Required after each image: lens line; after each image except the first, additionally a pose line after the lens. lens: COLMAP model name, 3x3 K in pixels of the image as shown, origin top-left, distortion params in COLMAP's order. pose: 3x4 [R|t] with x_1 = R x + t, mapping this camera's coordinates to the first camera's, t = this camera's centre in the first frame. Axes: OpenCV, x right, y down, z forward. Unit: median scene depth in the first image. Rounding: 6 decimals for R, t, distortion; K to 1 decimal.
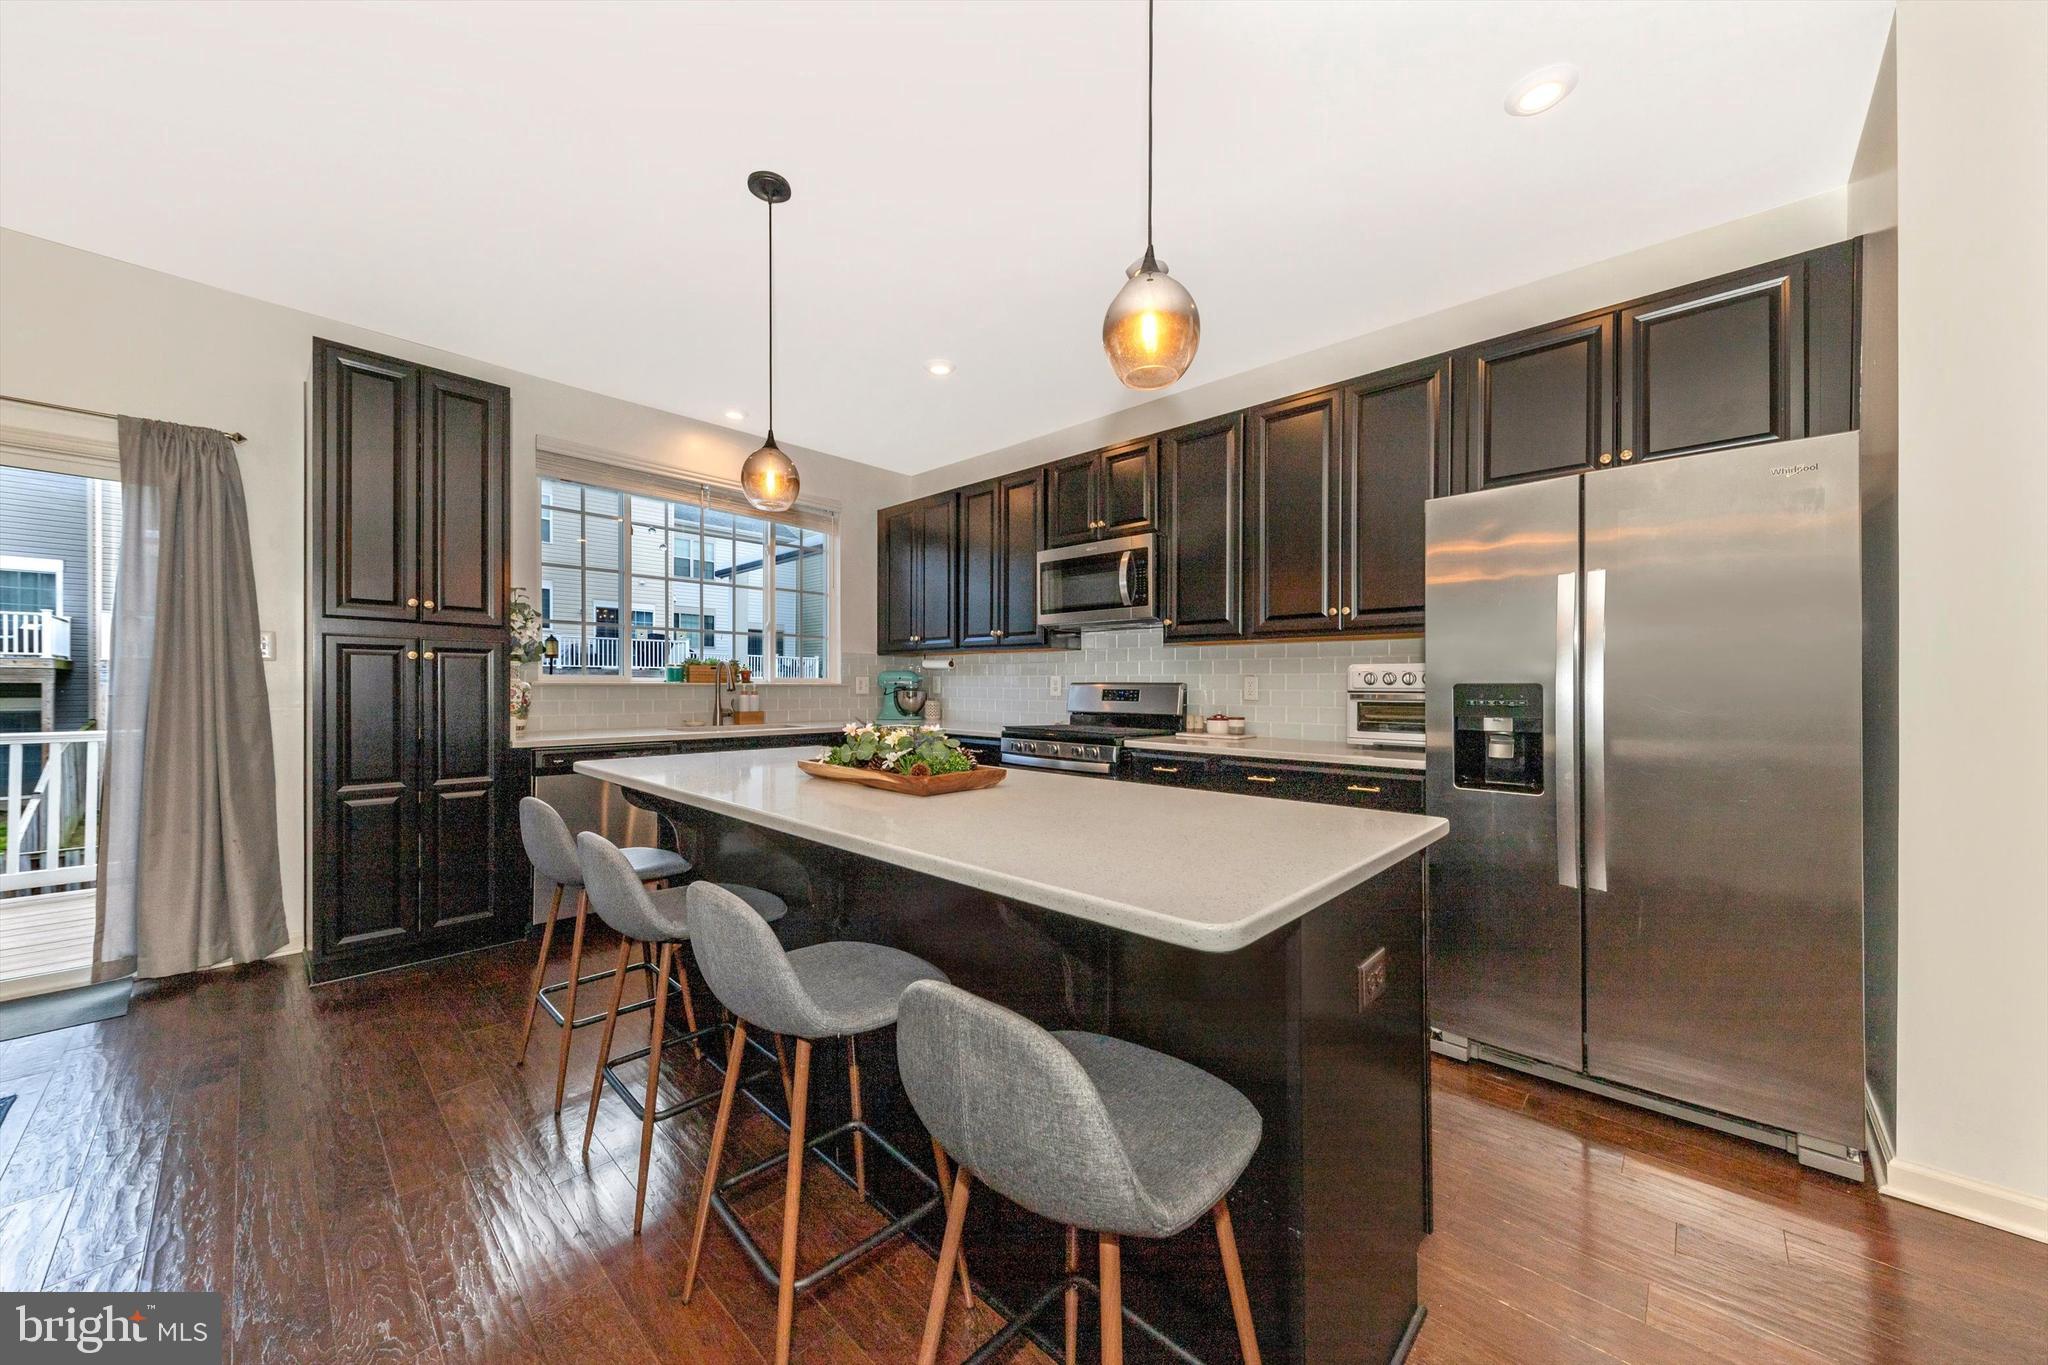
lens RADIAL K [[725.8, 0, 1041.3], [0, 725.8, 691.3], [0, 0, 1]] dist [0.007226, -0.001919]
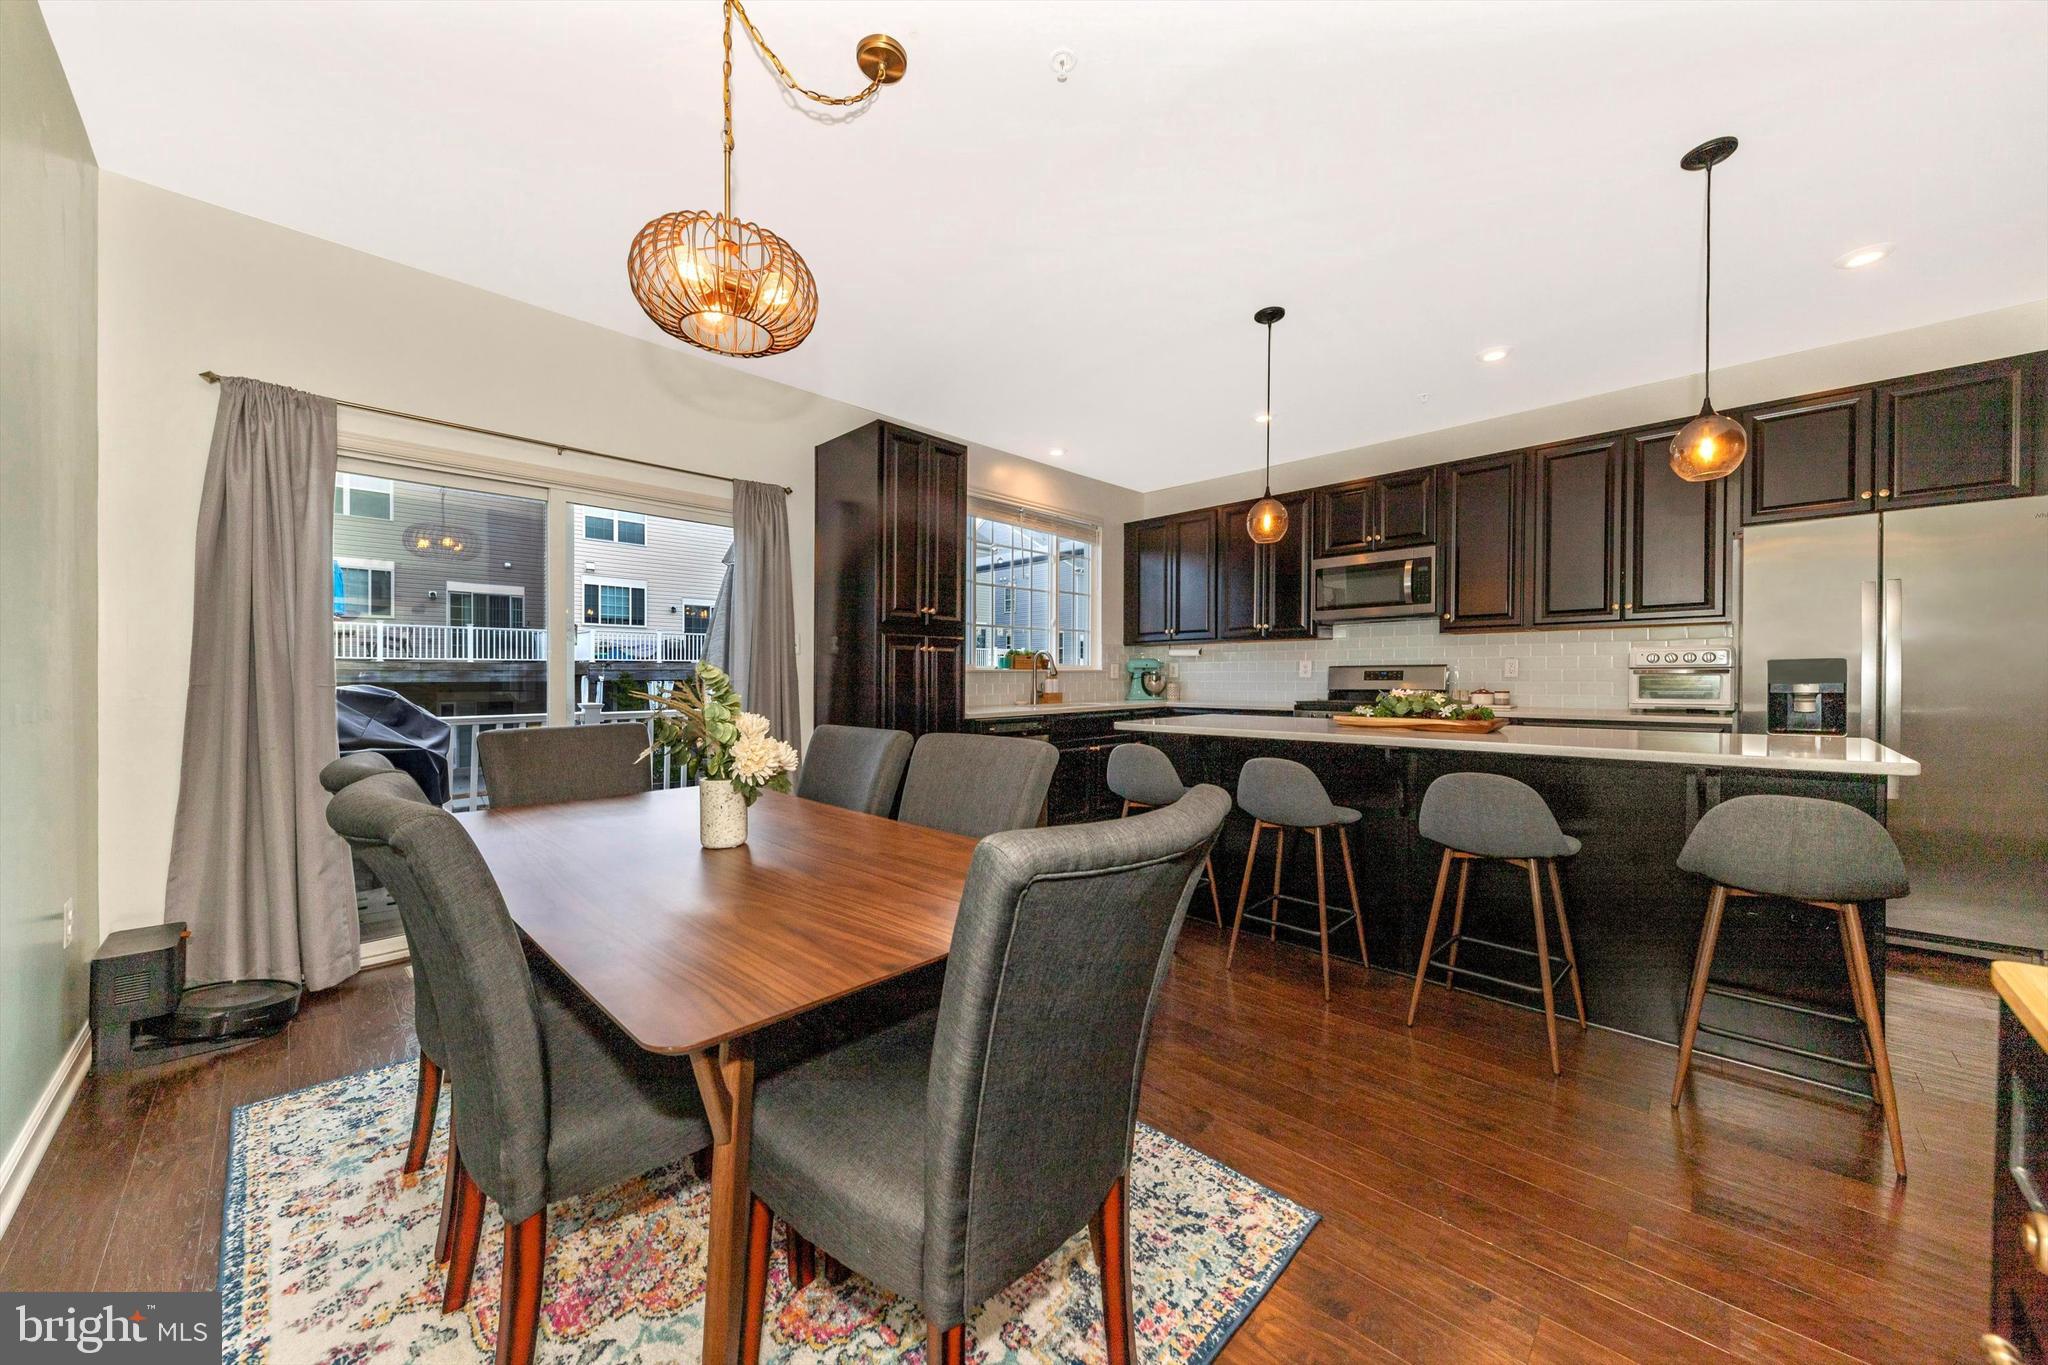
lens RADIAL K [[725.8, 0, 1026.0], [0, 725.8, 679.6], [0, 0, 1]] dist [0.007226, -0.001919]
pose [[0.999579, -0.011827, -0.026476, -0.590001], [0.011780, 0.999929, -0.001956, 0.010068], [0.026497, 0.001643, 0.999648, -0.310338]]
